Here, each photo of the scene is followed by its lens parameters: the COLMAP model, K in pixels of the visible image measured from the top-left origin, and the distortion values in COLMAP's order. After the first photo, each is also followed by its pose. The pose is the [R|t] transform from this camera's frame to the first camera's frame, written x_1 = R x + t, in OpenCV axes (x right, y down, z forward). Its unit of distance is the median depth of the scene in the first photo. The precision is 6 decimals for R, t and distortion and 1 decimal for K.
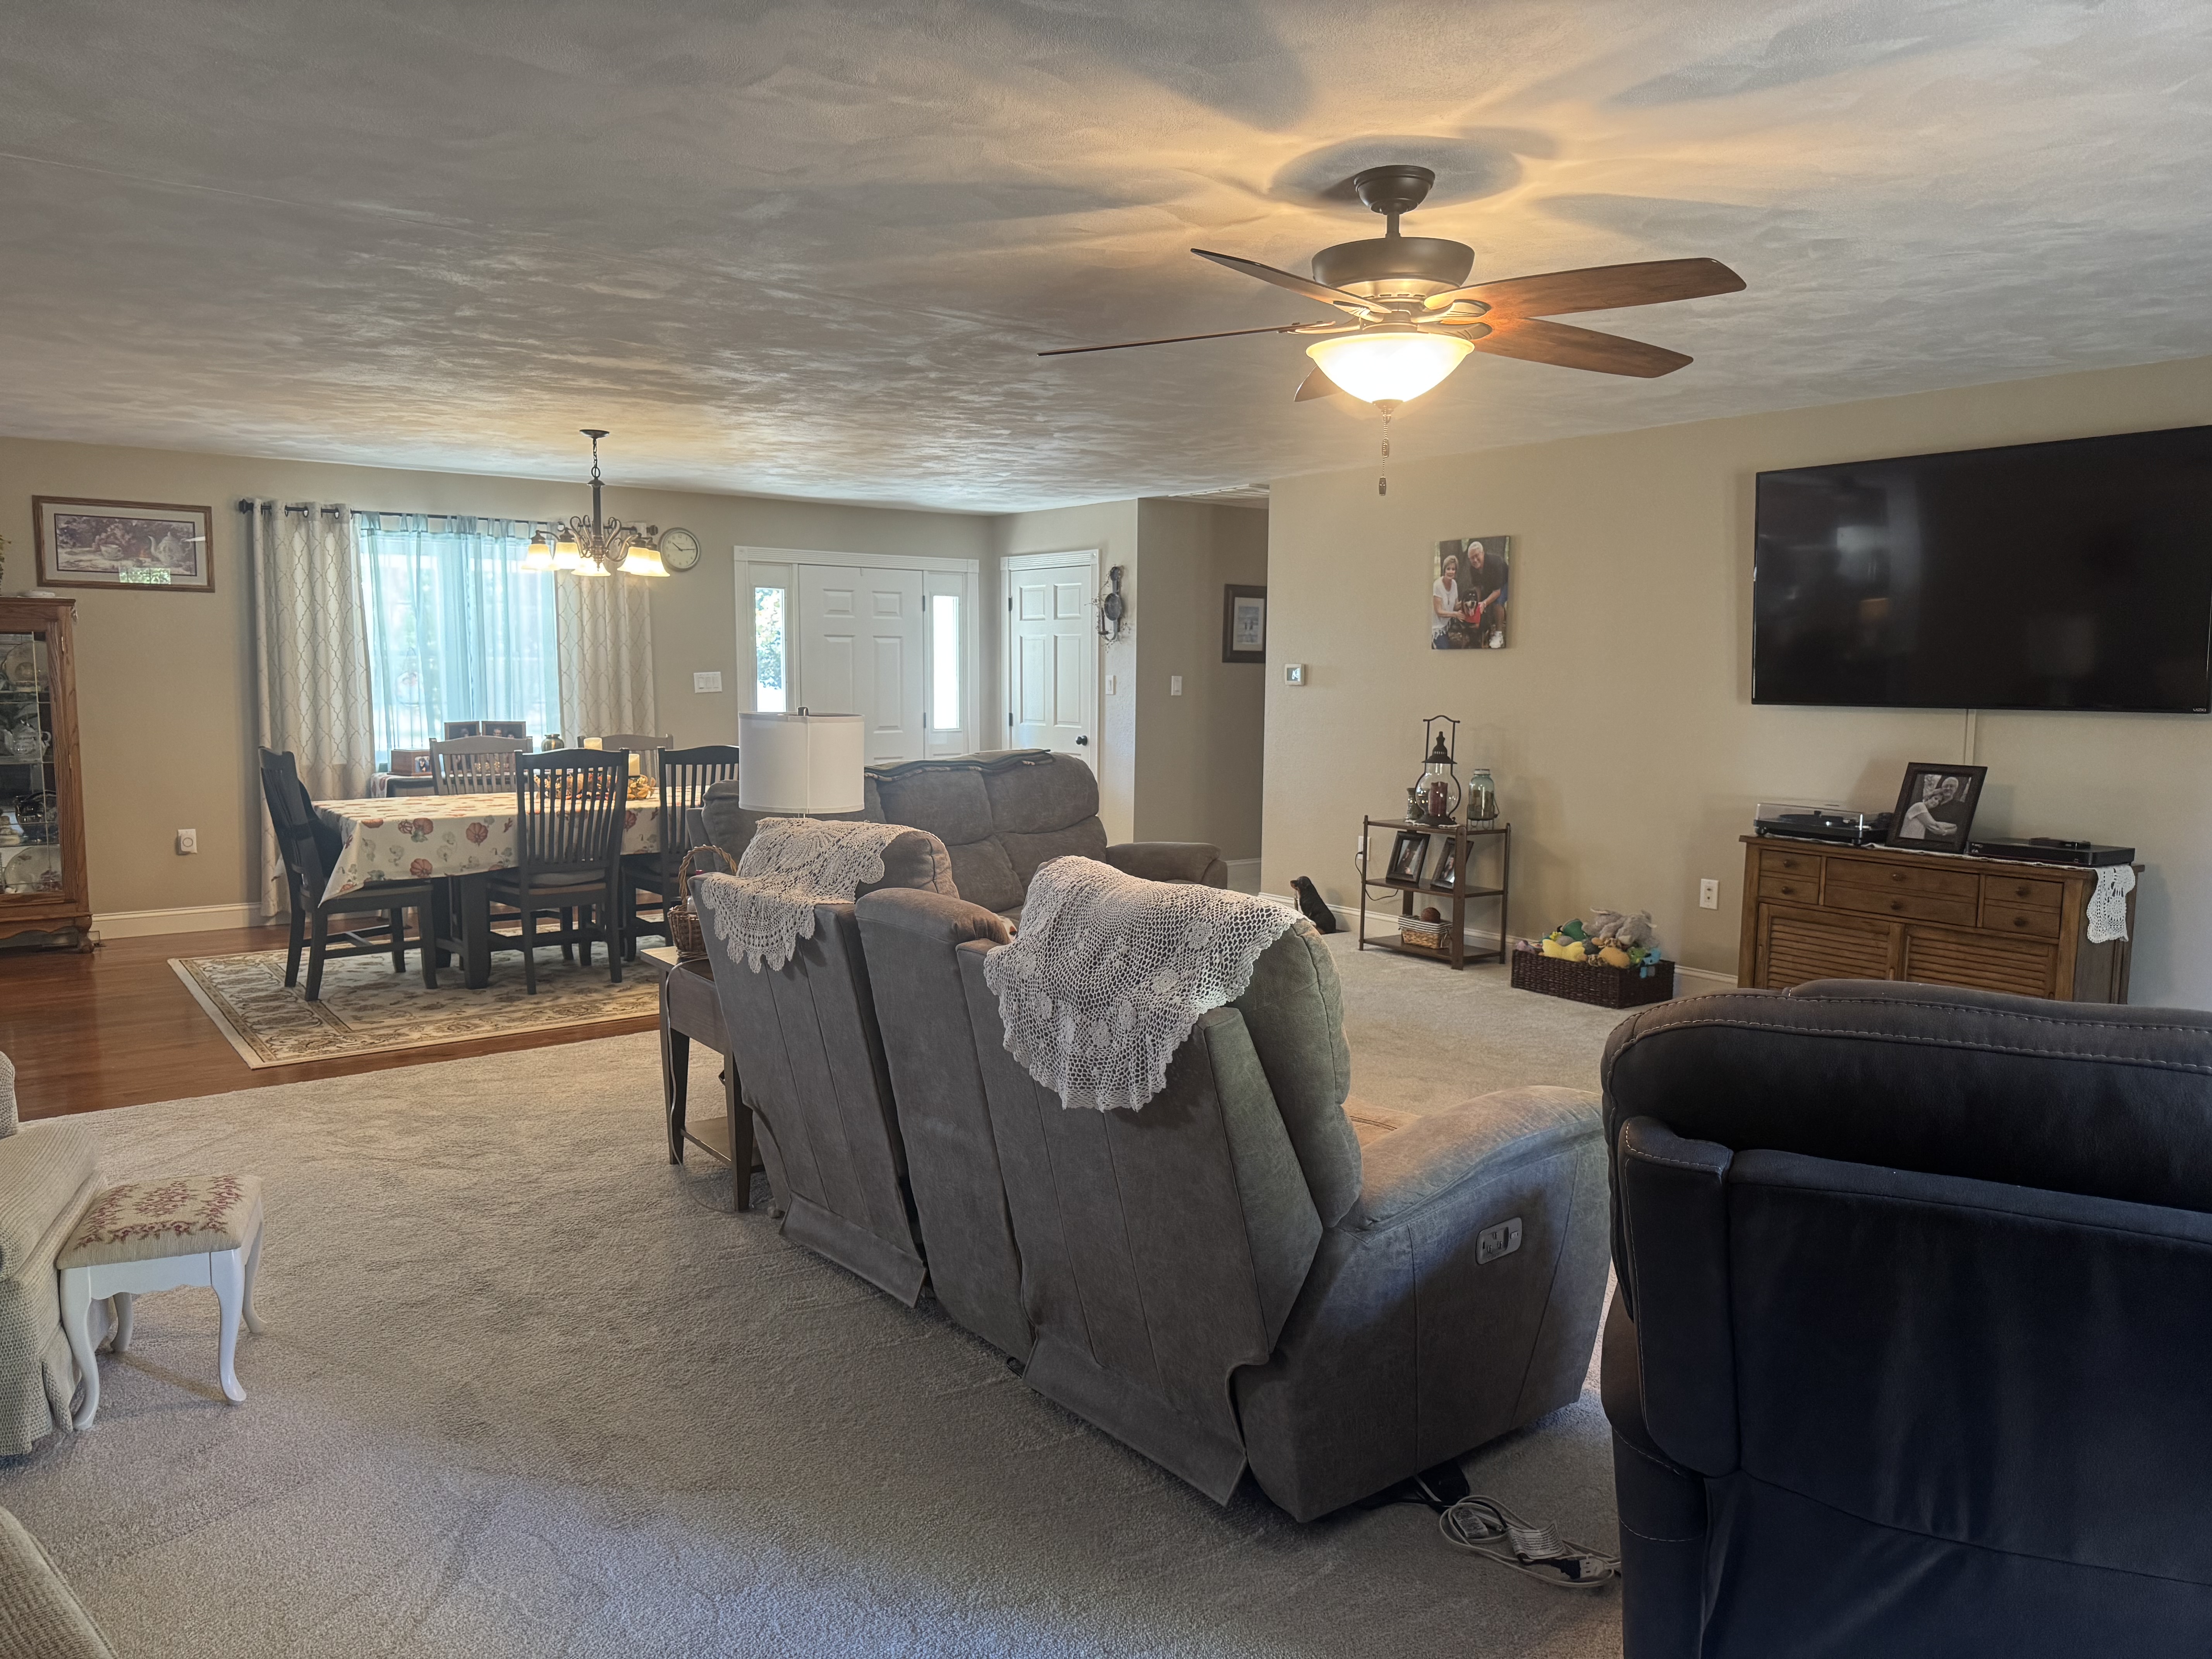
lens RADIAL K [[1567.2, 0, 1106.6], [0, 1567.2, 837.5], [0, 0, 1]] dist [0.073615, -0.115163]
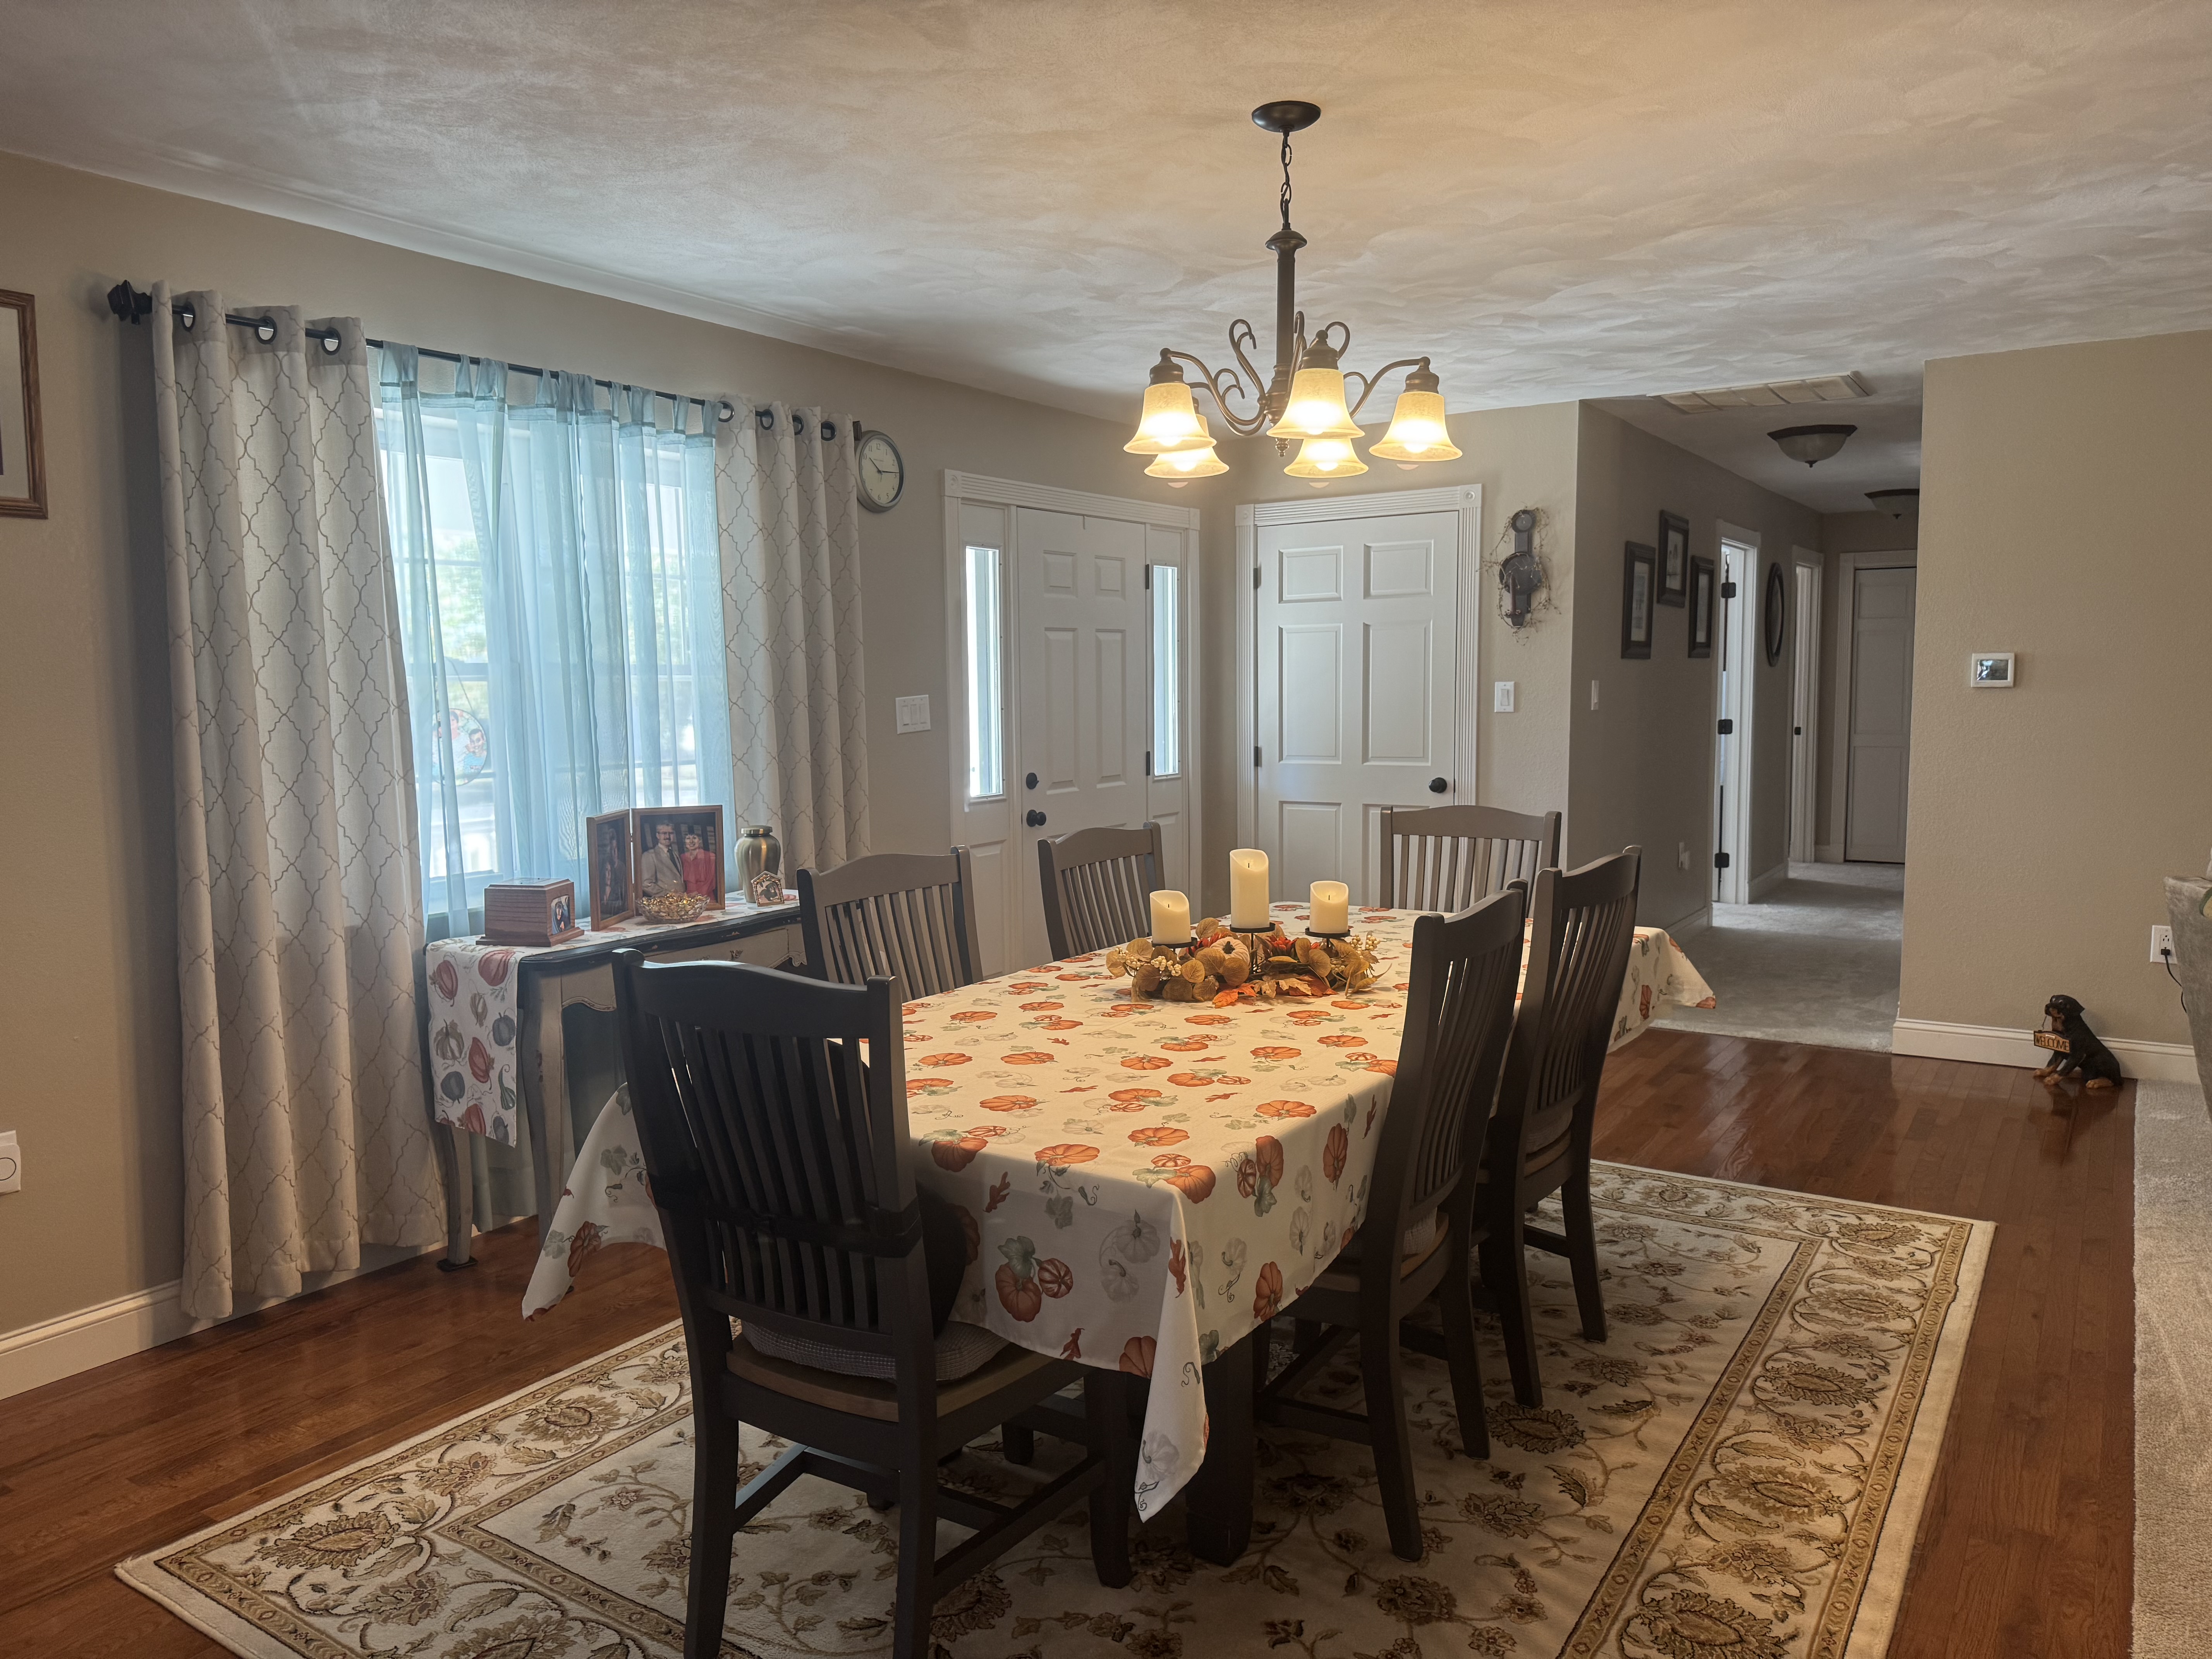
lens RADIAL K [[1567.2, 0, 1106.6], [0, 1567.2, 837.5], [0, 0, 1]] dist [0.073615, -0.115163]
pose [[0.946022, -0.055205, 0.319367, -0.410740], [0.057906, 0.998321, 0.001038, -0.057538], [-0.318888, 0.017511, 0.947631, 0.507776]]
